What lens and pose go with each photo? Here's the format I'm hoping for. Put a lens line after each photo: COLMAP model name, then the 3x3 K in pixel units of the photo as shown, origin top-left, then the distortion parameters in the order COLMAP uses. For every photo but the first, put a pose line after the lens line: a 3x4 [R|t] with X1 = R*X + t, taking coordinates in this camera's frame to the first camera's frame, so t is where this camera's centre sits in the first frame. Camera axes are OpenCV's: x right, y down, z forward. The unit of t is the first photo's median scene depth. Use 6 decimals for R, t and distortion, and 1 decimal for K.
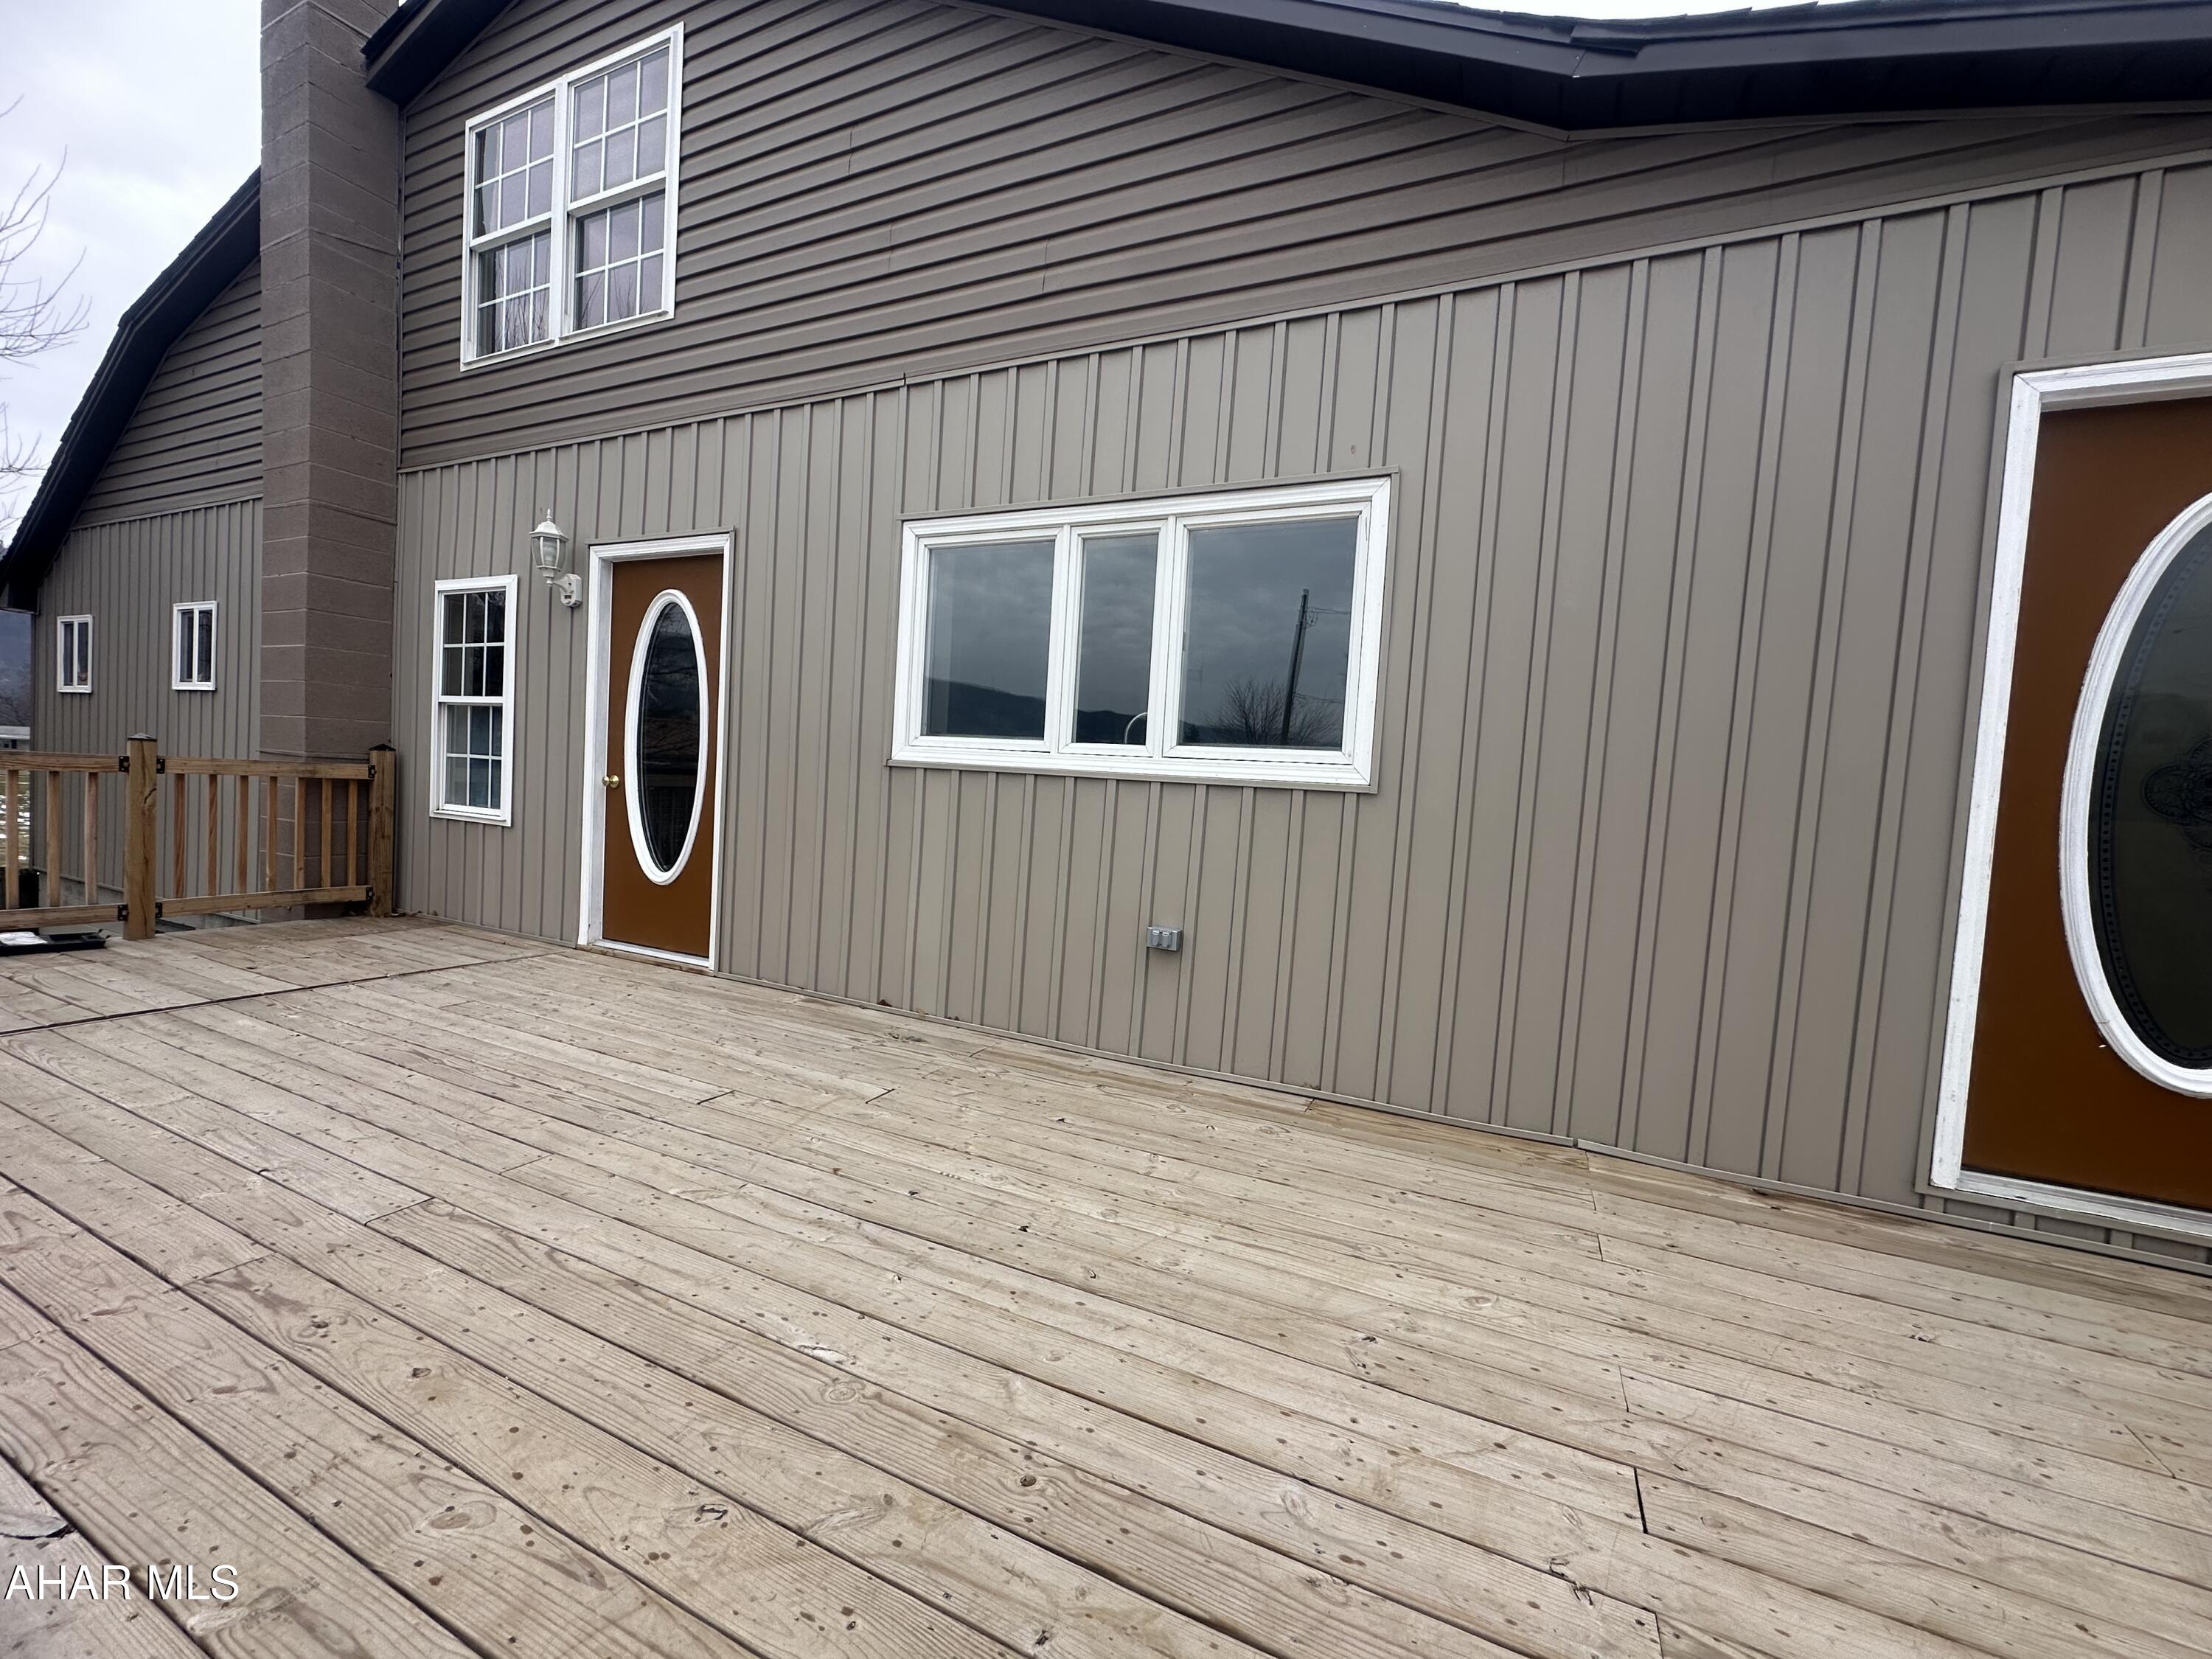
lens RADIAL K [[874.7, 0, 1096.9], [0, 874.7, 828.6], [0, 0, 1]] dist [-0.007226, 0.001026]
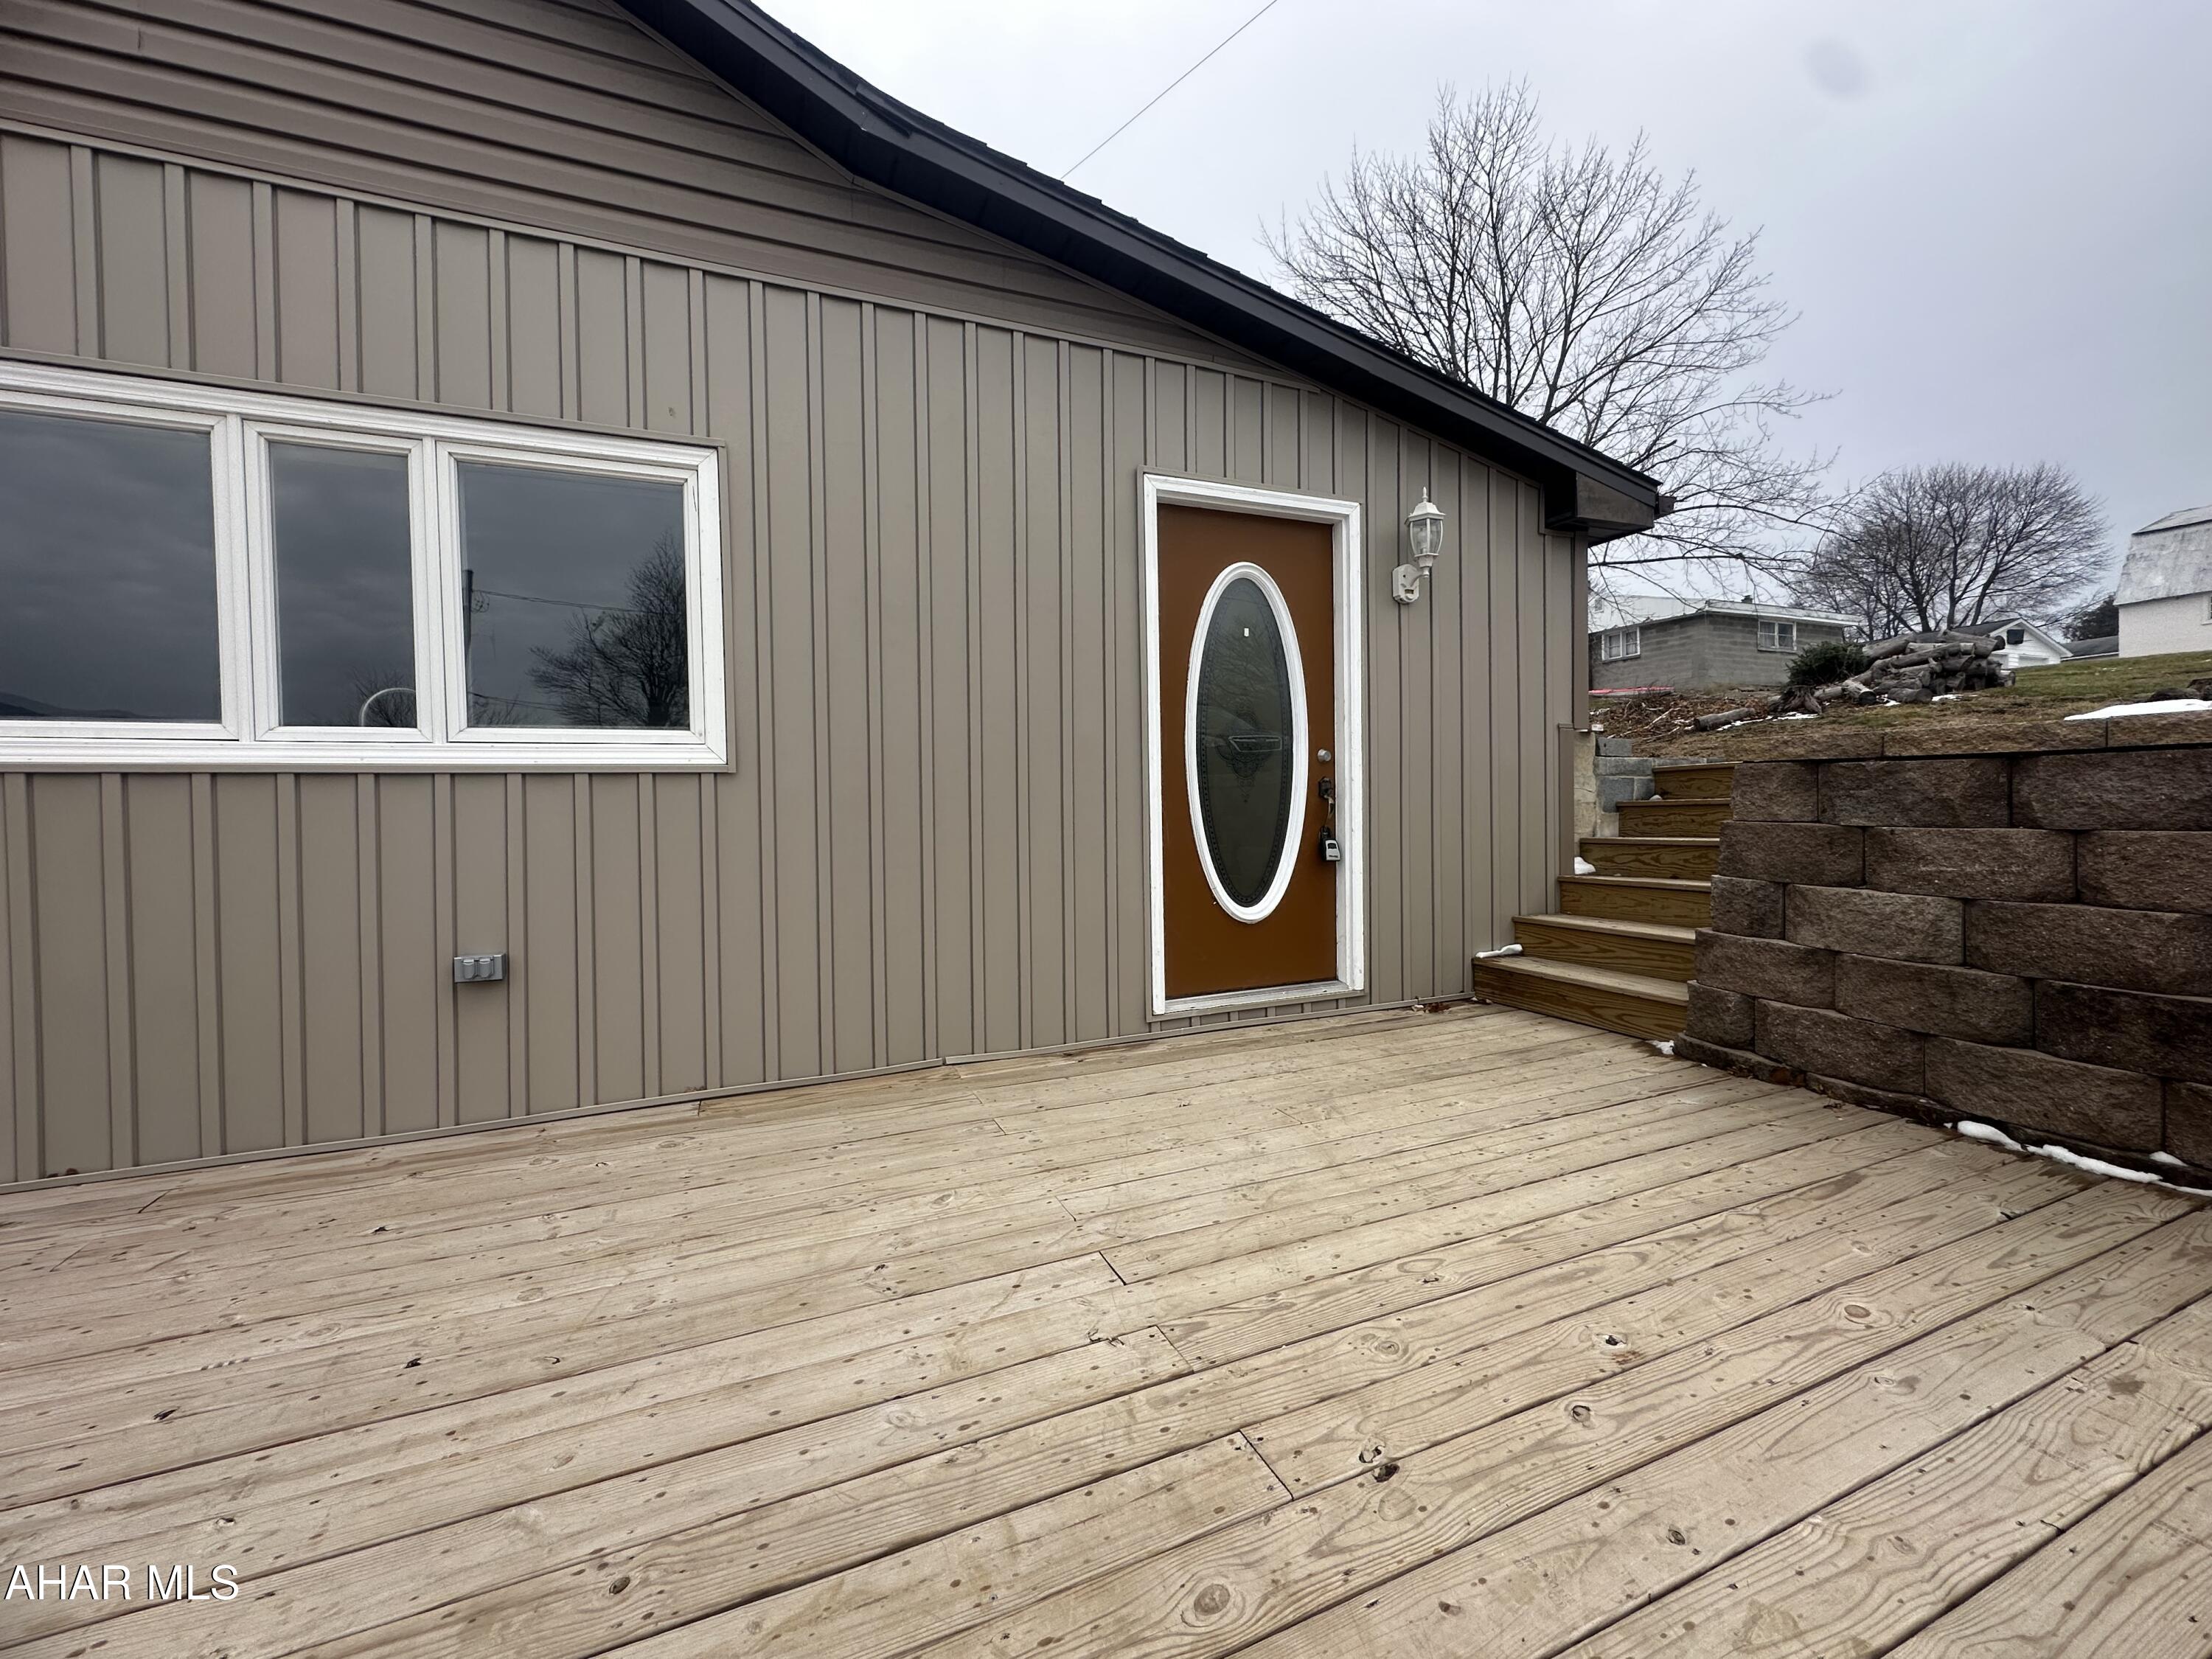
lens RADIAL K [[874.7, 0, 1107.8], [0, 874.7, 825.8], [0, 0, 1]] dist [-0.007226, 0.001026]
pose [[0.666100, -0.089246, 0.740504, -0.172127], [0.092058, 0.995062, 0.037118, 0.028064], [-0.740160, 0.043445, 0.671026, 0.045351]]
